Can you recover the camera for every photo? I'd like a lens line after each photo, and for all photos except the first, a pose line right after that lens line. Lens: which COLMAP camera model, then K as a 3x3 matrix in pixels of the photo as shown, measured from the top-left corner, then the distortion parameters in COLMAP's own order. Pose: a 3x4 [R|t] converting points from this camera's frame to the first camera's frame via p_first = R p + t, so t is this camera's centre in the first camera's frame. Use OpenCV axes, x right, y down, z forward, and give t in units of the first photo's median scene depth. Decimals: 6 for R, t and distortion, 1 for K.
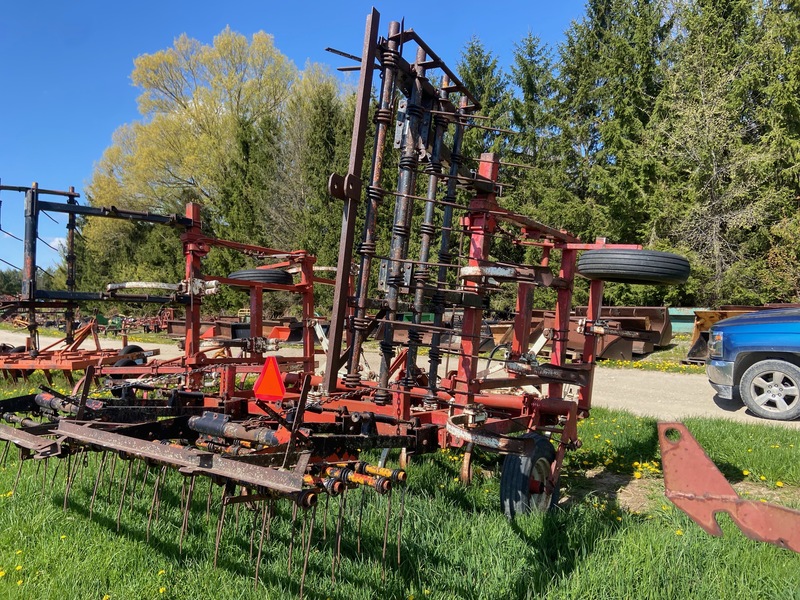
lens RADIAL K [[592.7, 0, 396.7], [0, 592.7, 302.2], [0, 0, 1]] dist [0.097195, -0.105386]
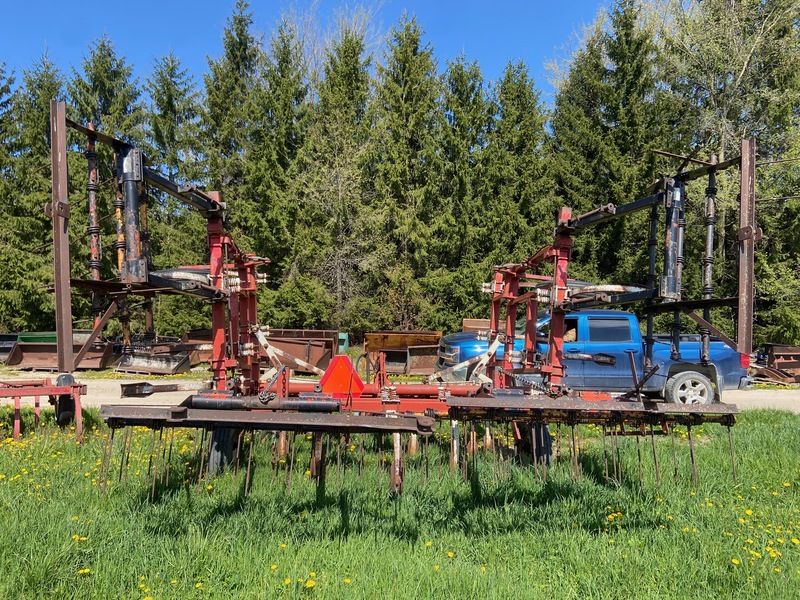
lens RADIAL K [[592.7, 0, 395.1], [0, 592.7, 301.7], [0, 0, 1]] dist [0.097195, -0.105386]
pose [[0.737171, 0.058254, 0.673191, -0.216281], [-0.024968, 0.997945, -0.059016, 0.014248], [-0.675245, 0.026697, 0.737110, 0.042617]]
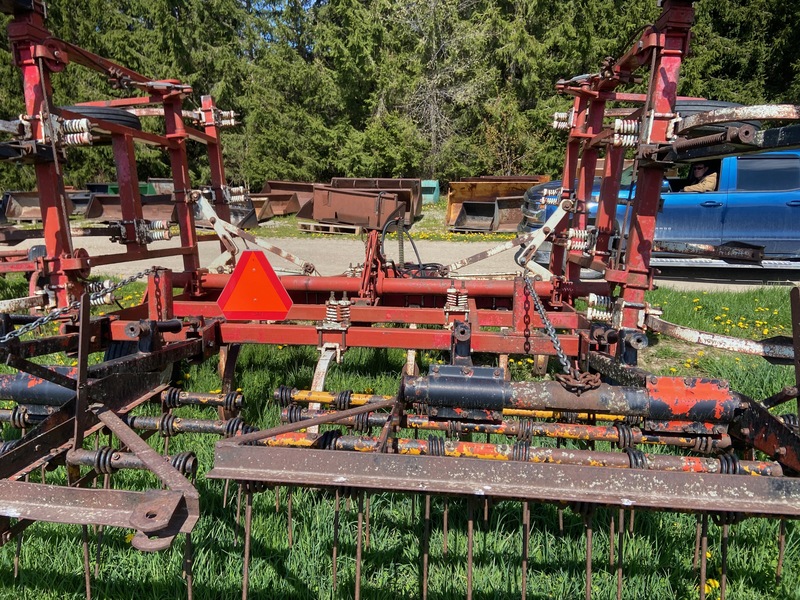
lens RADIAL K [[592.7, 0, 391.2], [0, 592.7, 298.8], [0, 0, 1]] dist [0.097195, -0.105386]
pose [[0.861579, -0.096298, 0.498406, -0.102858], [-0.007149, 0.979442, 0.201599, 0.003572], [-0.507573, -0.177257, 0.843178, 0.099884]]
